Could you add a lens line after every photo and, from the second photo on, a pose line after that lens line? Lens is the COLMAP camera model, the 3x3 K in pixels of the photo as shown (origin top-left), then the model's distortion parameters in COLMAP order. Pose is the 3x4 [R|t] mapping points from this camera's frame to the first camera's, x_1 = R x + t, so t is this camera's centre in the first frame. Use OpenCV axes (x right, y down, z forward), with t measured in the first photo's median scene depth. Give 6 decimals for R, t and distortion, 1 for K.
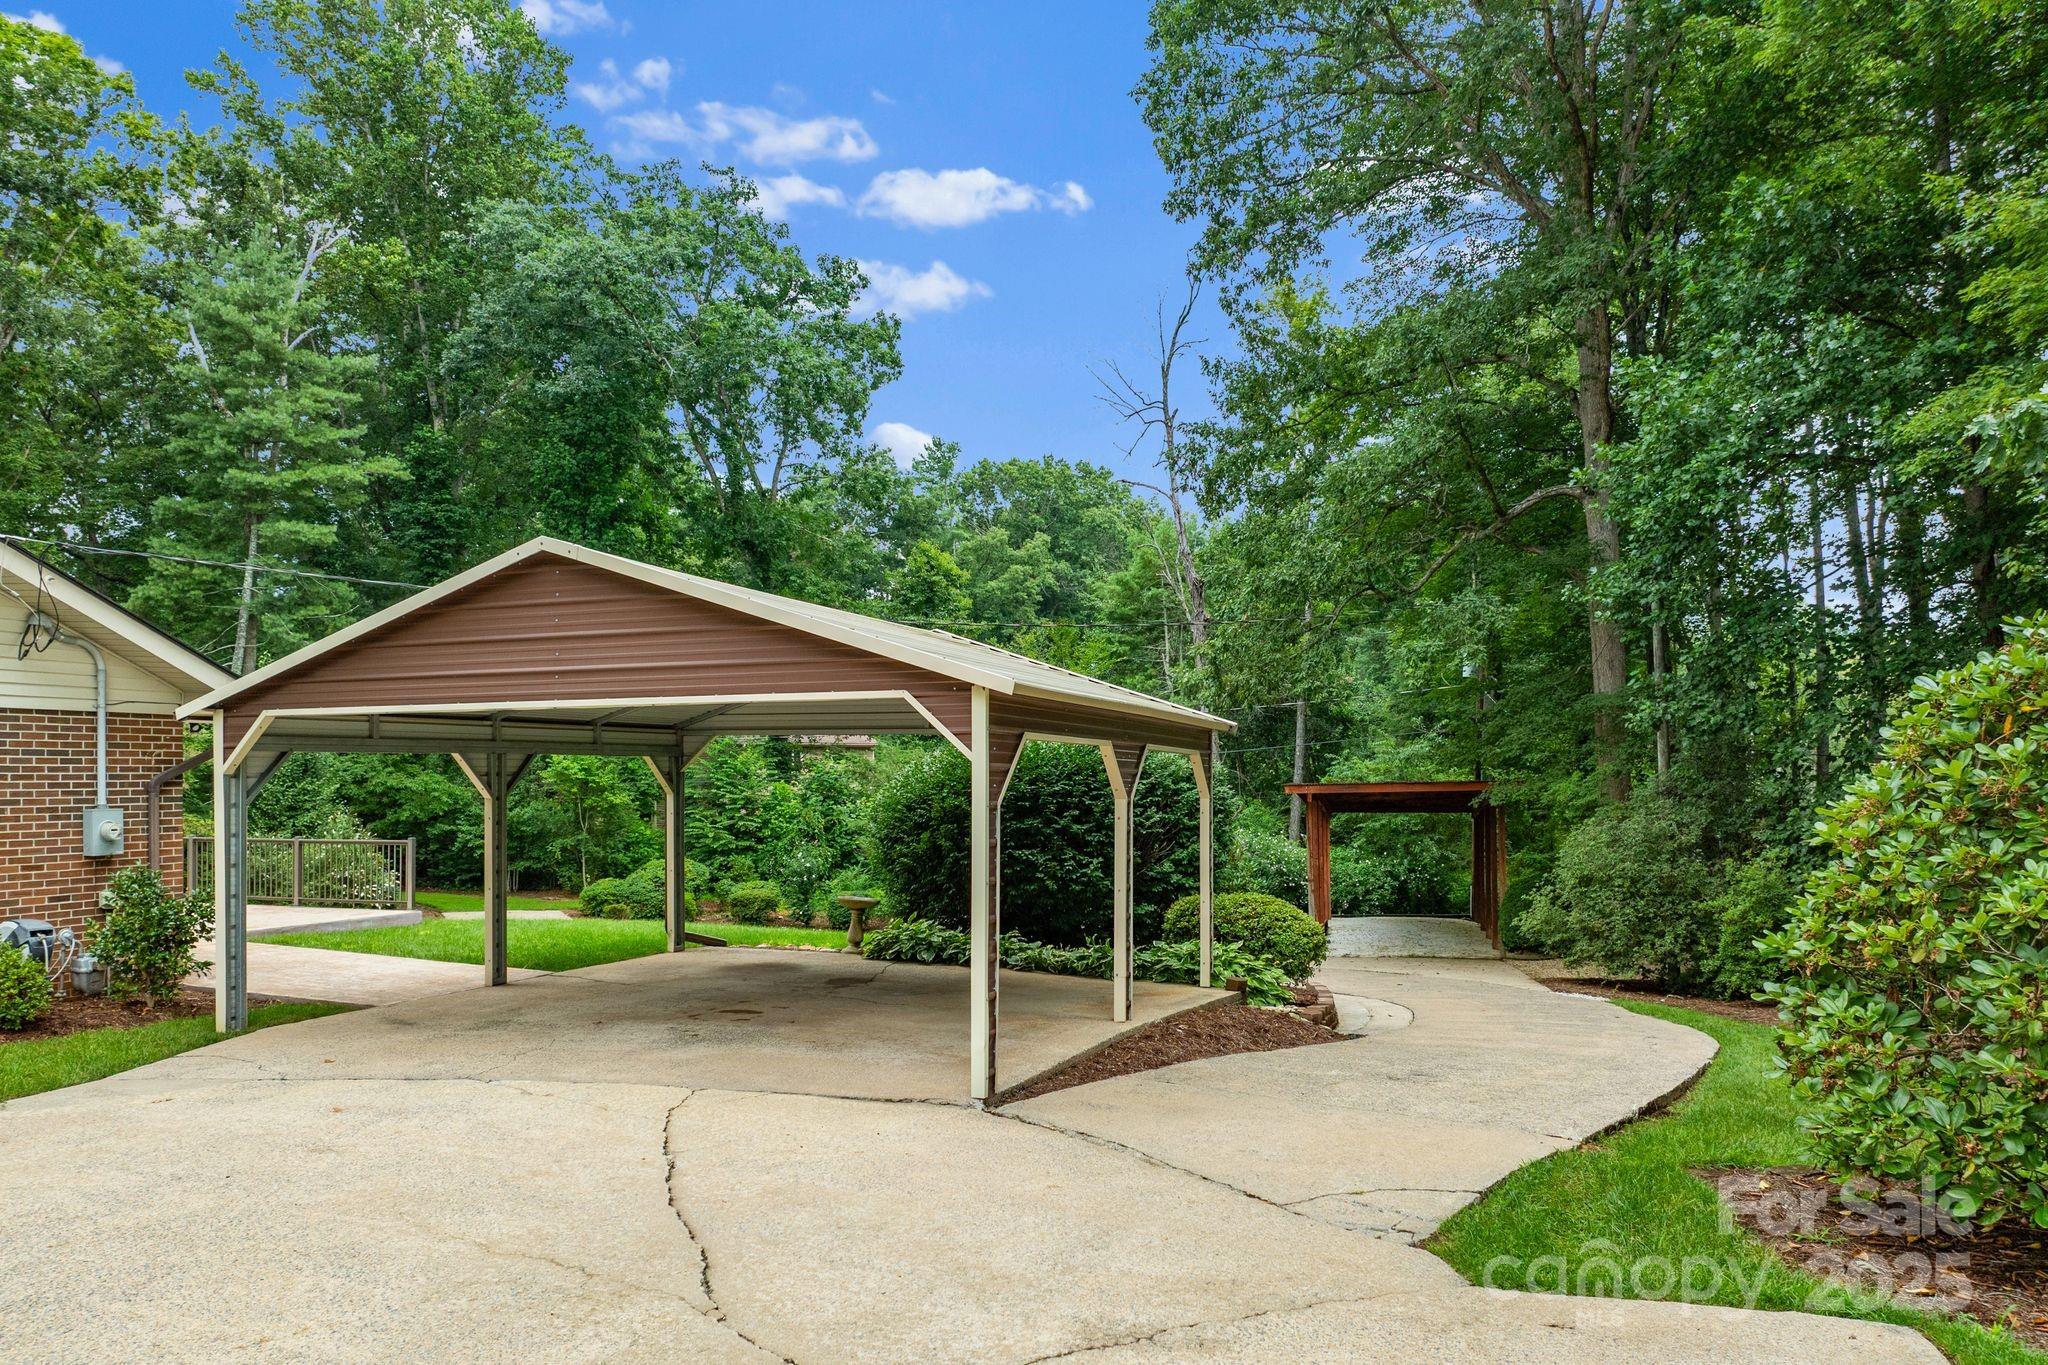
lens RADIAL K [[1441.2, 0, 1022.6], [0, 1441.2, 772.1], [0, 0, 1]] dist [-0.067301, 0.026458]
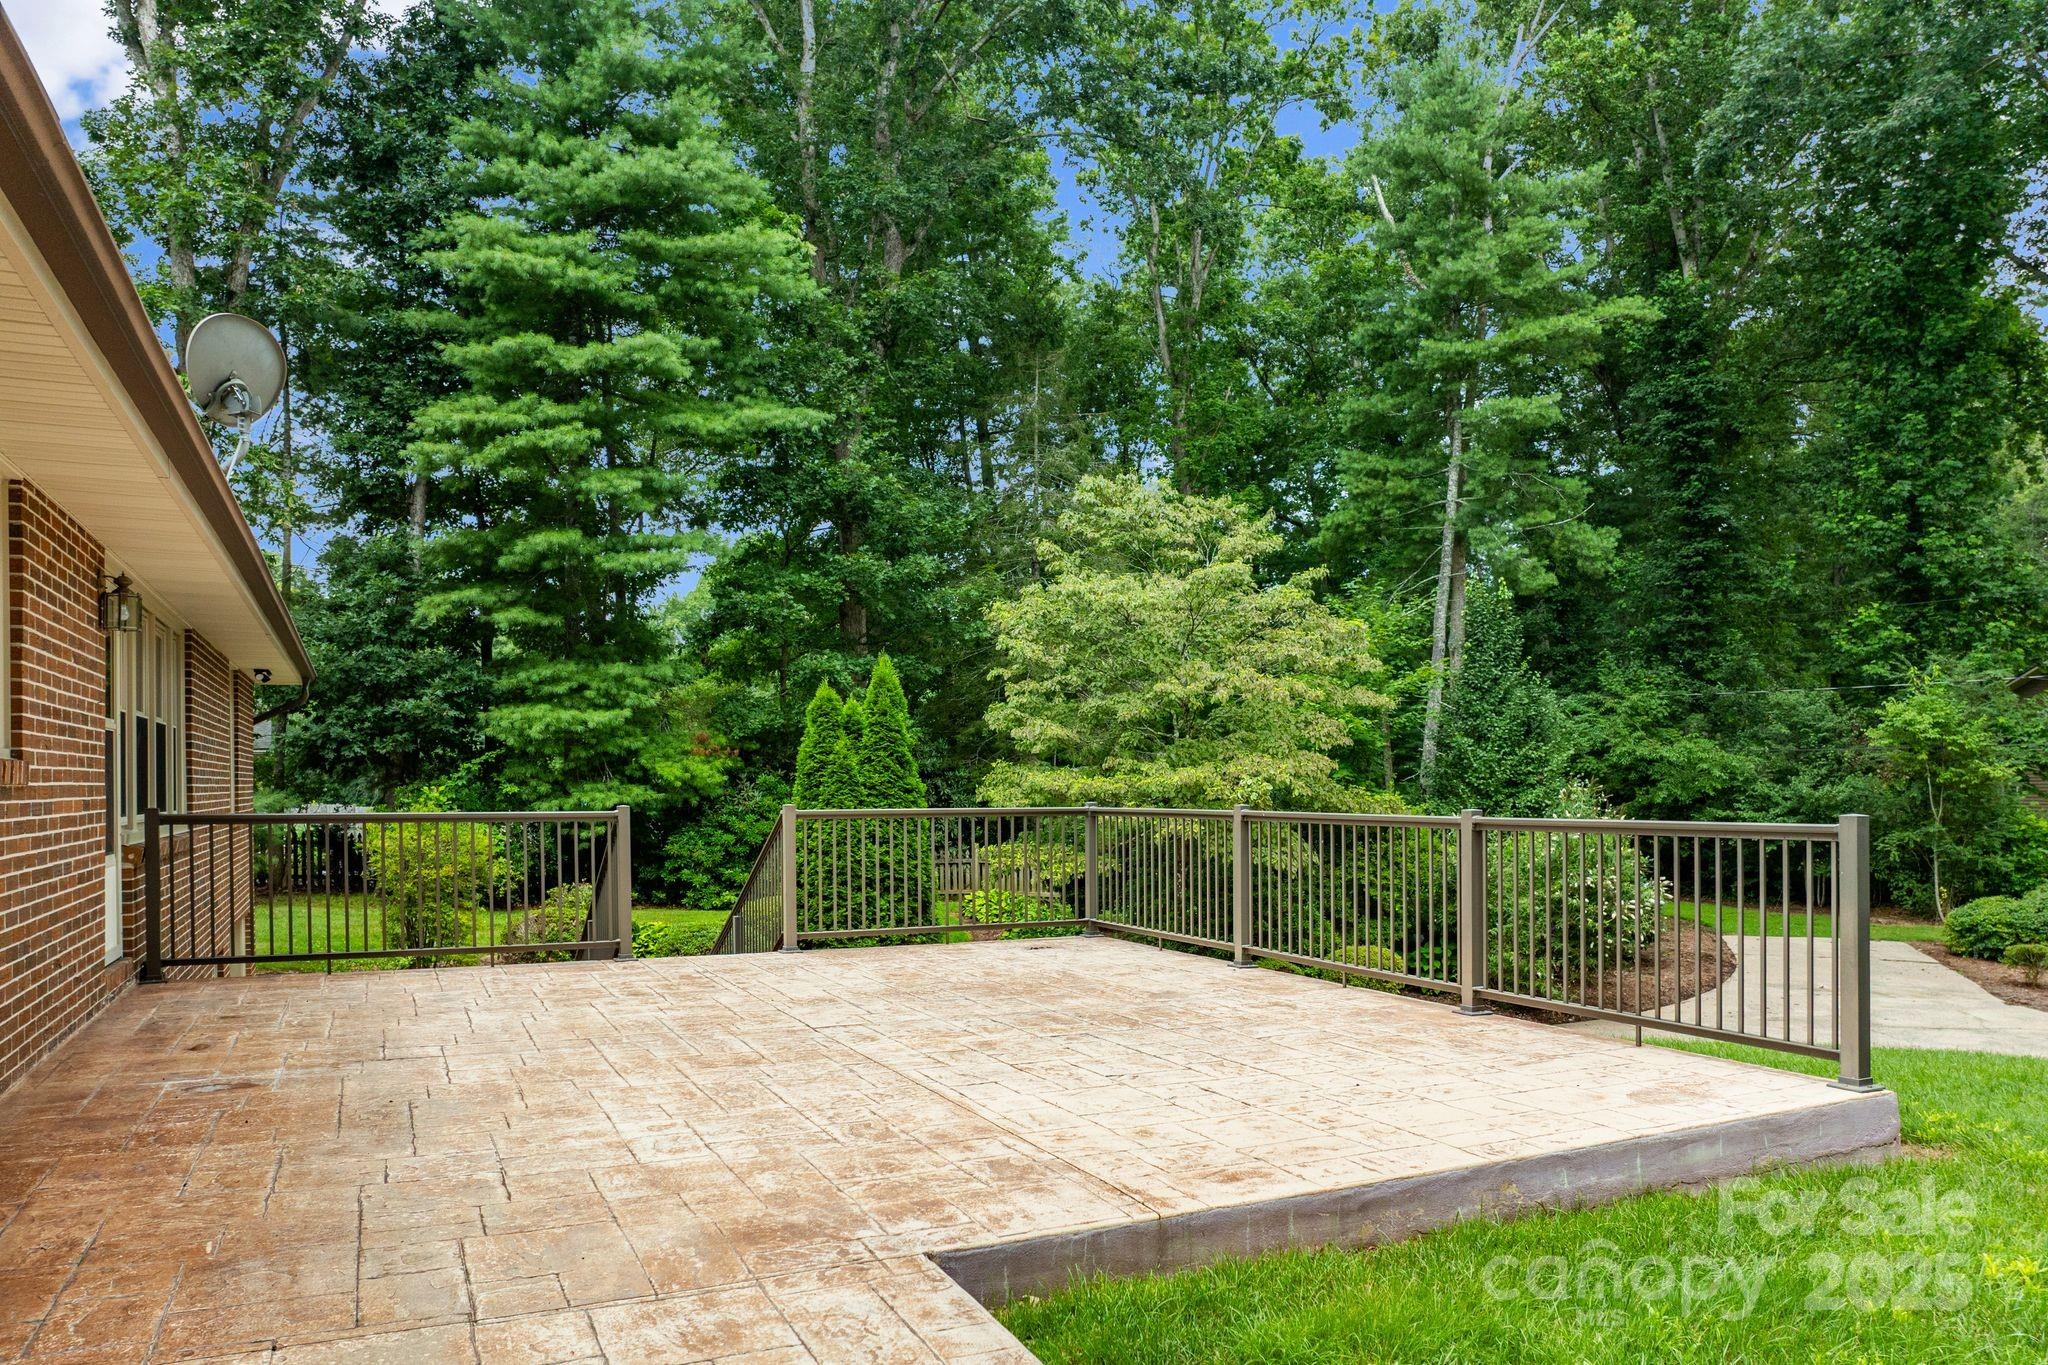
lens RADIAL K [[1441.2, 0, 1022.6], [0, 1441.2, 772.1], [0, 0, 1]] dist [-0.067301, 0.026458]
pose [[0.686682, -0.011301, -0.726870, -0.131410], [0.013550, 0.999904, -0.002745, 0.016070], [0.726831, -0.007964, 0.686770, 0.268285]]
